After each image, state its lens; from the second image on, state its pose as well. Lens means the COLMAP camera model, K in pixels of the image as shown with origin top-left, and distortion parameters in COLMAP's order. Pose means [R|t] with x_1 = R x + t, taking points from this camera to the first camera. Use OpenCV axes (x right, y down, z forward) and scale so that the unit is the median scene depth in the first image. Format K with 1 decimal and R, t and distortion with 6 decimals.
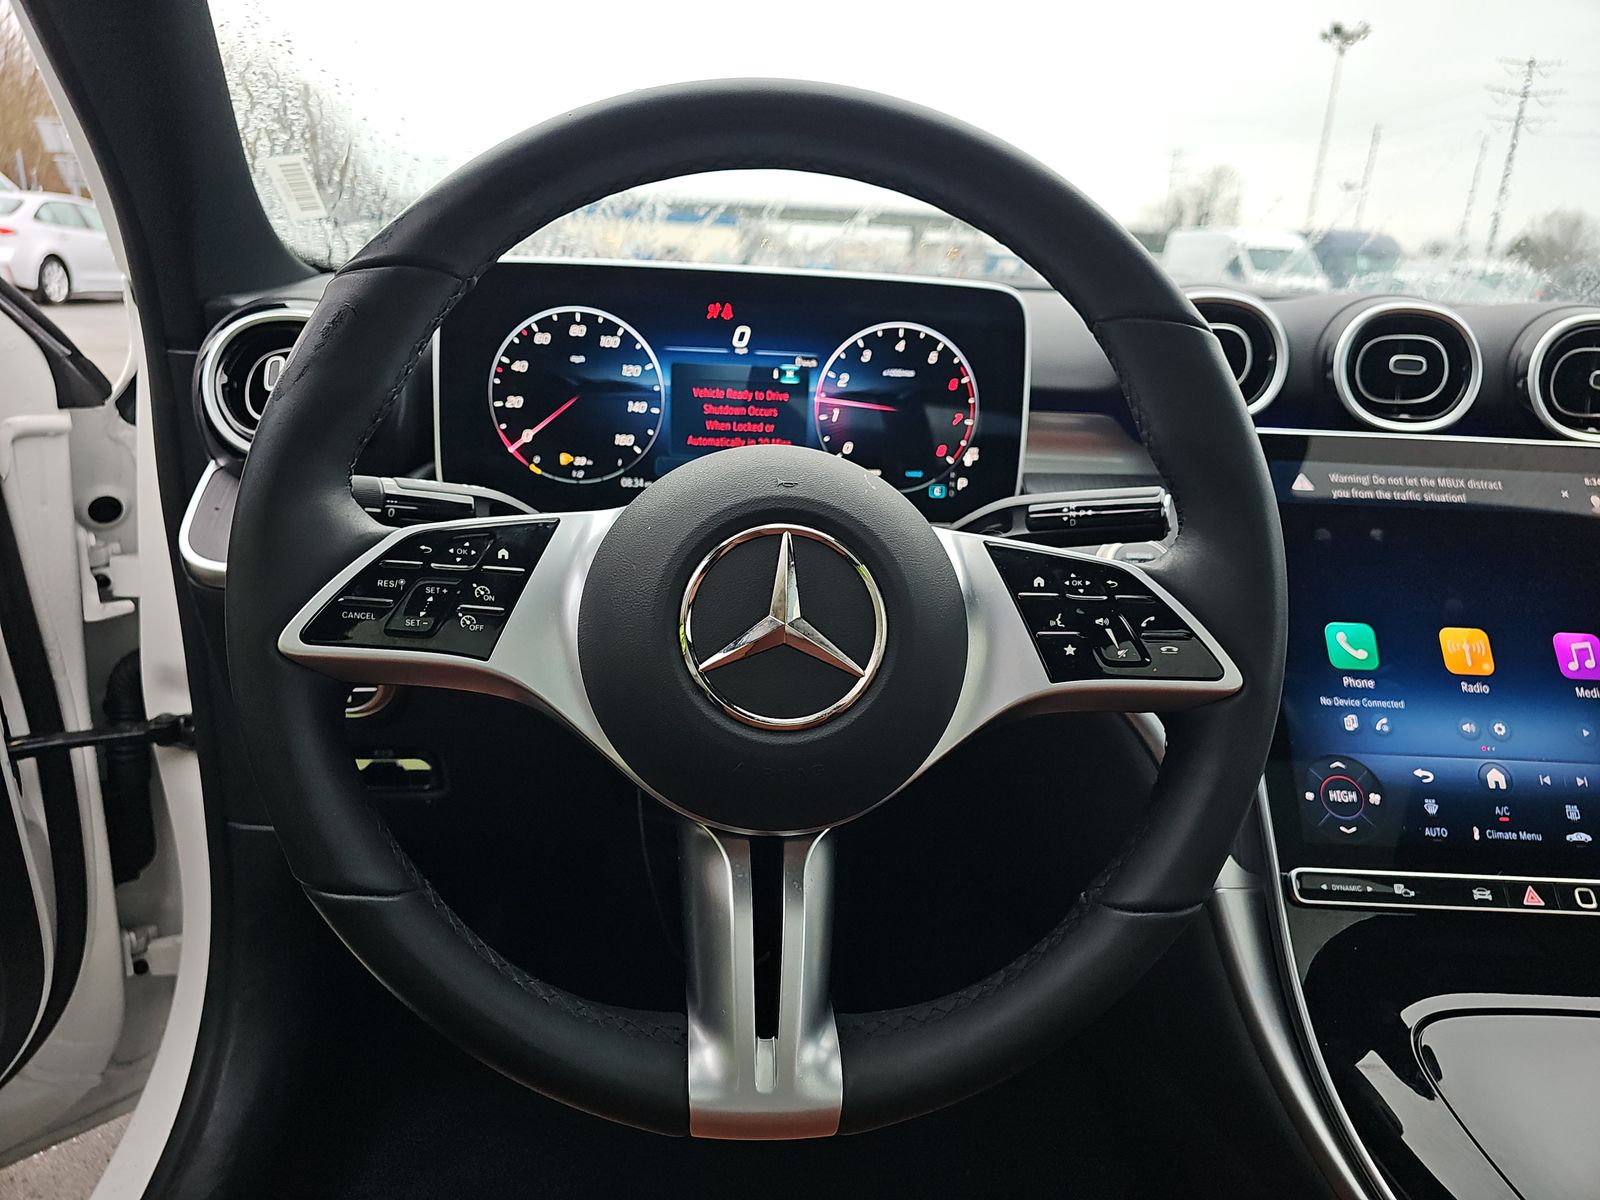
lens RADIAL K [[1202.8, 0, 800.0], [0, 1202.8, 600.0], [0, 0, 1]] dist [0.058461, -0.109849]
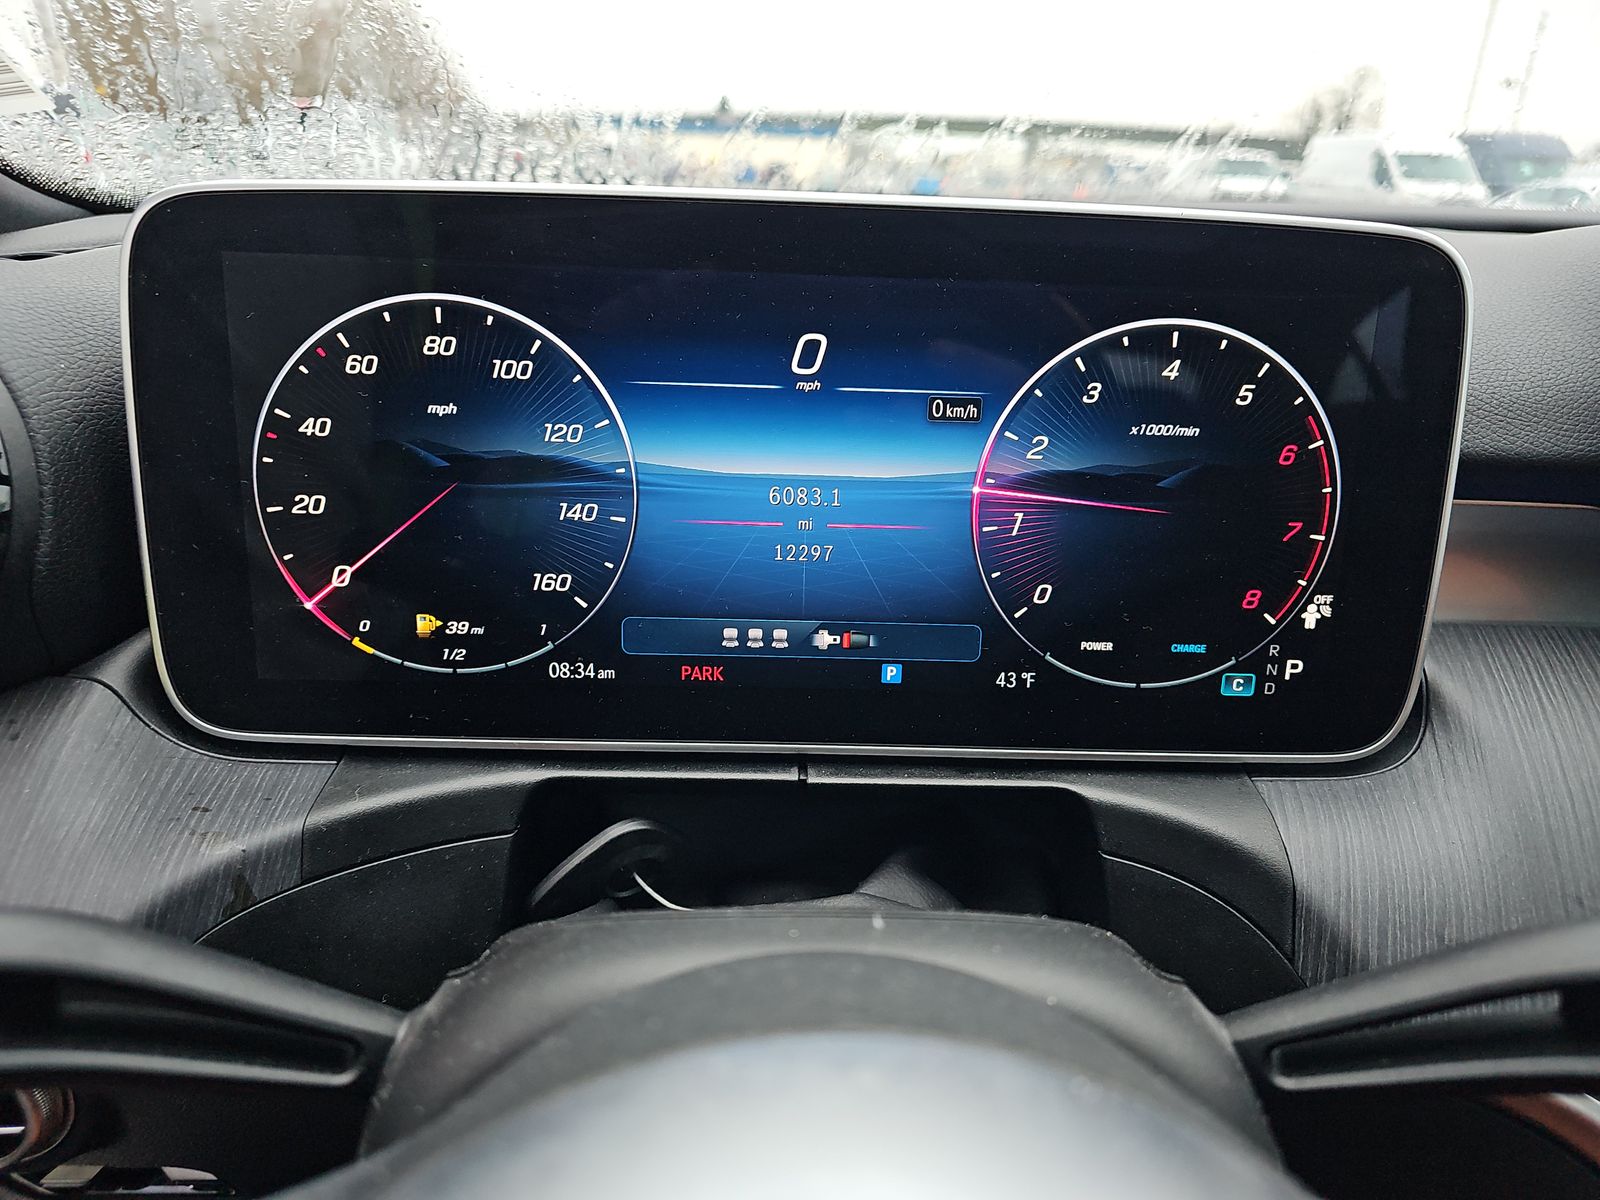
lens RADIAL K [[1202.8, 0, 800.0], [0, 1202.8, 600.0], [0, 0, 1]] dist [0.058461, -0.109849]
pose [[0.995968, 0.014109, -0.088589, -0.011488], [-0.008424, 0.997901, 0.064215, -0.158768], [0.089309, -0.063210, 0.993996, 0.561735]]
